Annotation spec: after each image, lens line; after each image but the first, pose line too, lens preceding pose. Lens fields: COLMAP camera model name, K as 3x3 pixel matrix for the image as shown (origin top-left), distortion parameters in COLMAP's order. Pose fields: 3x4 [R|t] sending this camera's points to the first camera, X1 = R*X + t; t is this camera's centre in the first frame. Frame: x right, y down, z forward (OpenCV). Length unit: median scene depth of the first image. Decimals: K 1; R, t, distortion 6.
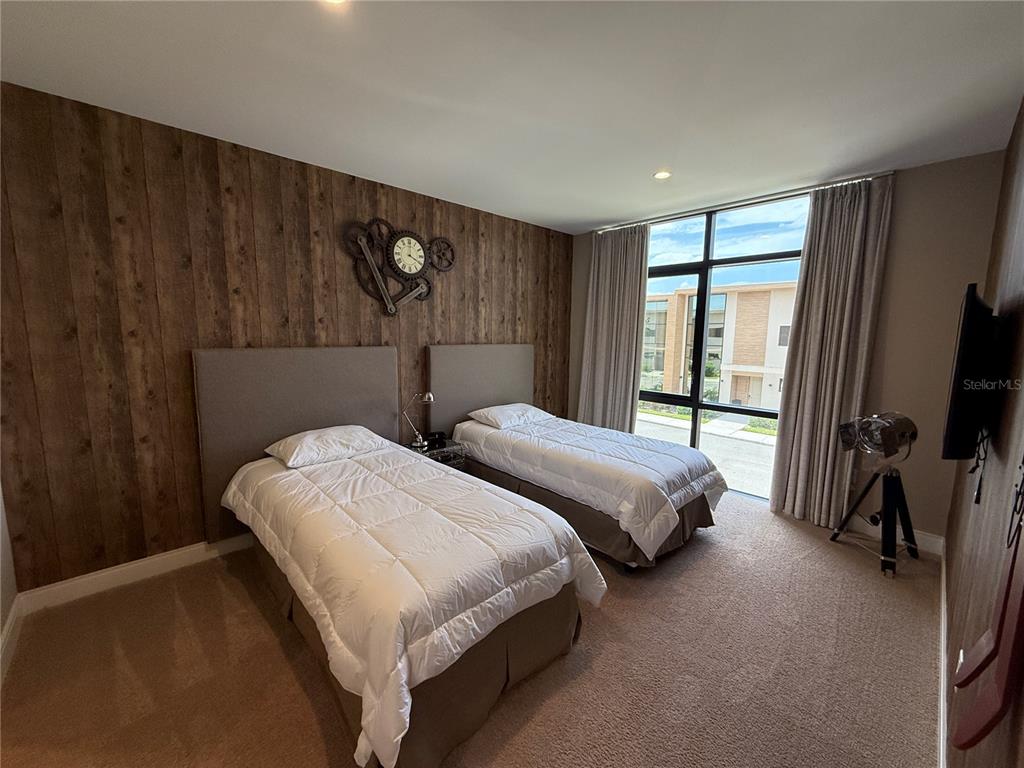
lens RADIAL K [[406.9, 0, 510.2], [0, 406.9, 379.2], [0, 0, 1]] dist [0.002539, -0.000954]
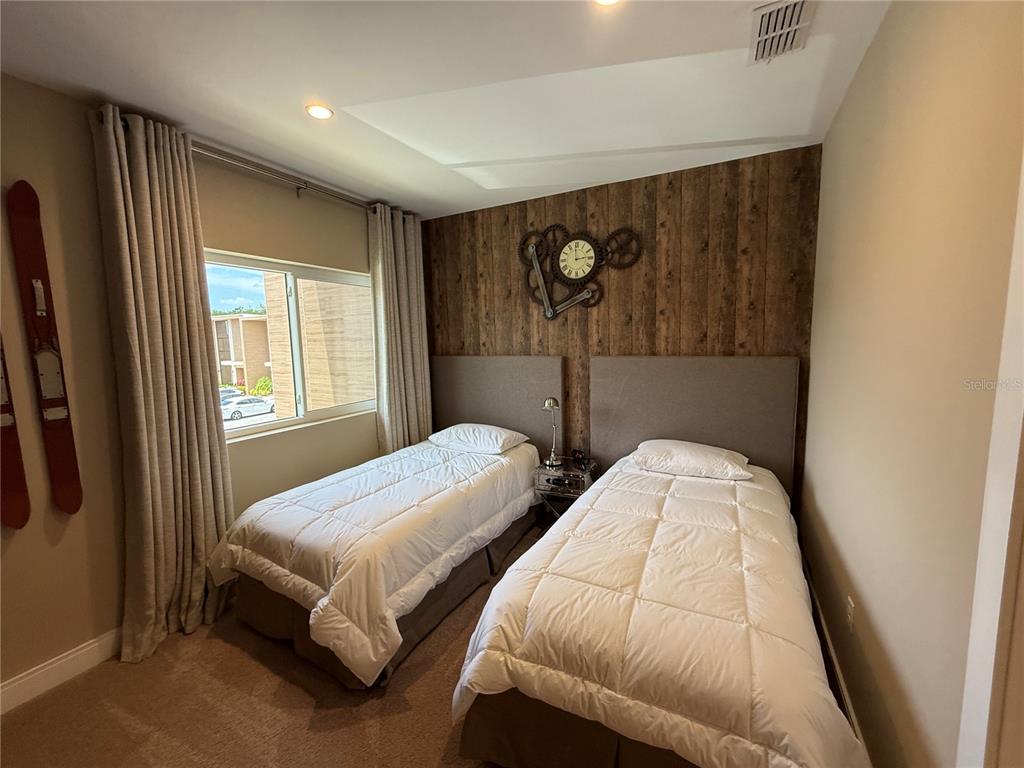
lens RADIAL K [[406.9, 0, 516.1], [0, 406.9, 382.0], [0, 0, 1]] dist [0.002539, -0.000954]
pose [[0.359366, 0.071881, -0.930424, 0.581870], [-0.109031, 0.993435, 0.034637, -0.040290], [0.926805, 0.088998, 0.364844, 0.542703]]
